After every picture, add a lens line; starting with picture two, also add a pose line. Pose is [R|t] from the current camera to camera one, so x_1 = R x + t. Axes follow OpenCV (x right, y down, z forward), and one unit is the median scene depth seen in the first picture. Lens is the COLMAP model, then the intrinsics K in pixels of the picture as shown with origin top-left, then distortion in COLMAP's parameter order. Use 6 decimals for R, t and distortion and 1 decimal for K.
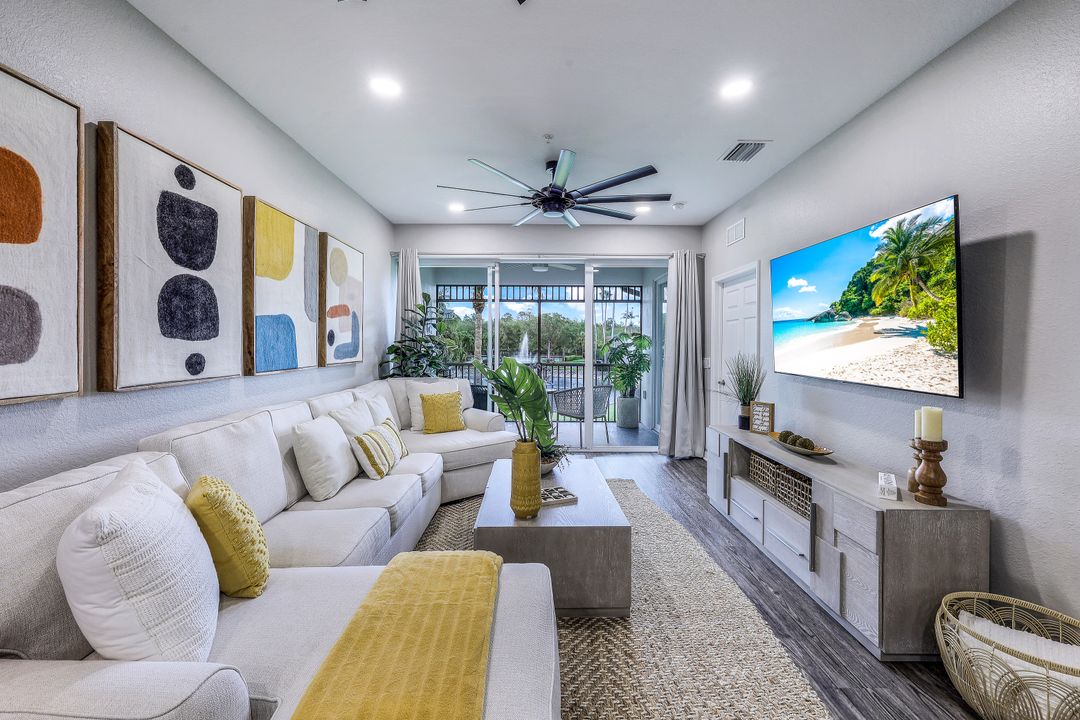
lens RADIAL K [[442.4, 0, 537.3], [0, 442.4, 345.6], [0, 0, 1]] dist [0.004350, 0.000219]
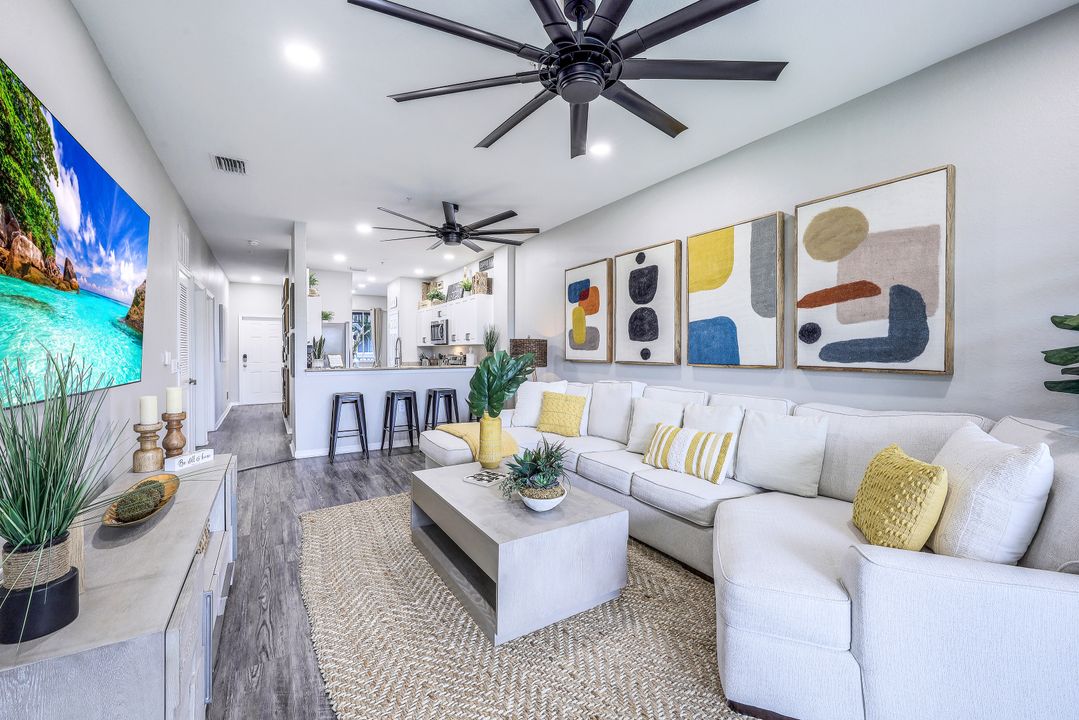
lens RADIAL K [[434.2, 0, 539.5], [0, 434.2, 360.0], [0, 0, 1]] dist [0.000222, 0.000027]
pose [[-0.851668, 0.008661, -0.524011, 0.566227], [-0.005677, 0.999652, 0.025748, 0.021540], [0.524052, 0.024904, -0.851322, 2.306004]]
